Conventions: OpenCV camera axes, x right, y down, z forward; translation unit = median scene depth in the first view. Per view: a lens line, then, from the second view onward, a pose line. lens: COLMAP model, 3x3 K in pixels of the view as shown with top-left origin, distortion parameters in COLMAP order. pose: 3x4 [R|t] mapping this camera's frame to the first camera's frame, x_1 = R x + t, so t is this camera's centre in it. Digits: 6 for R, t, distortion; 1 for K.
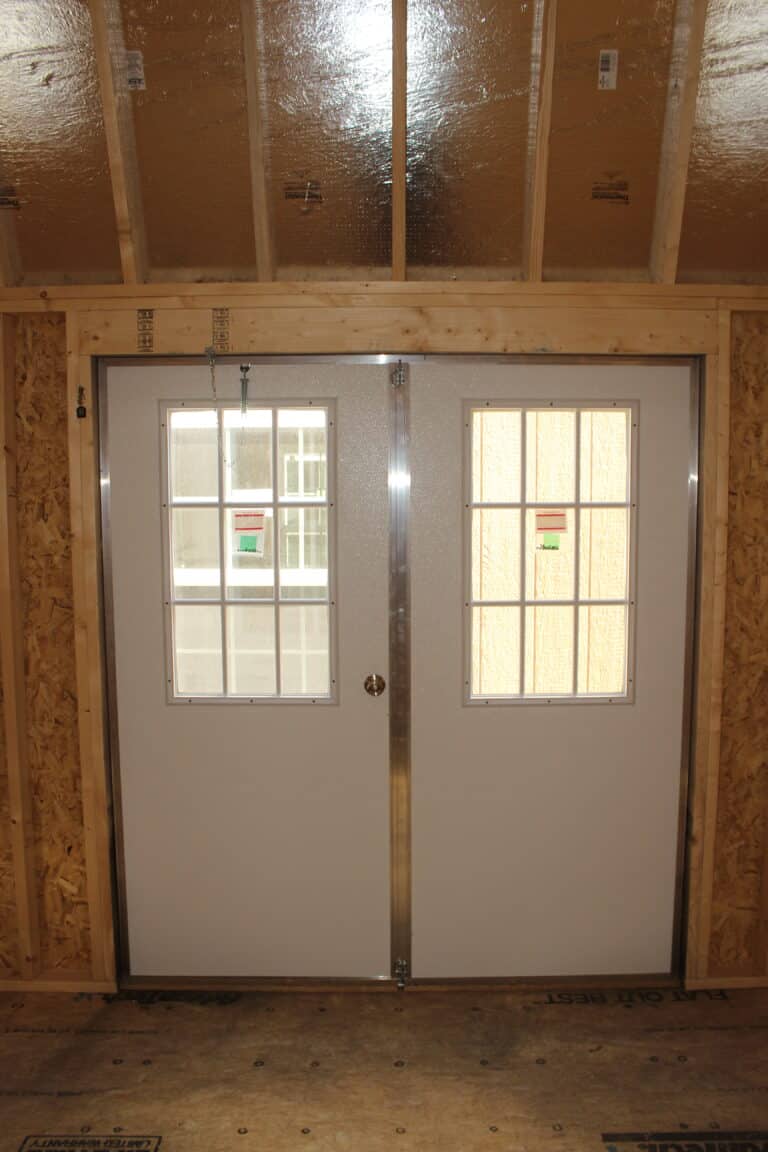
lens RADIAL K [[978.0, 0, 382.7], [0, 978.0, 572.5], [0, 0, 1]] dist [-0.152402, 0.136770]
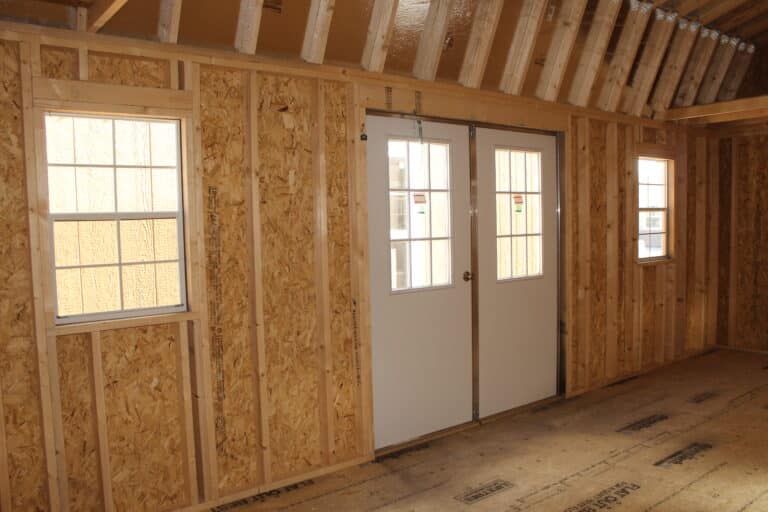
lens RADIAL K [[652.0, 0, 379.1], [0, 652.0, 270.3], [0, 0, 1]] dist [-0.152402, 0.136770]
pose [[0.785635, -0.061451, 0.615631, -1.037389], [0.082910, 0.996537, -0.006332, 0.096368], [-0.613110, 0.056016, 0.788009, 0.008186]]
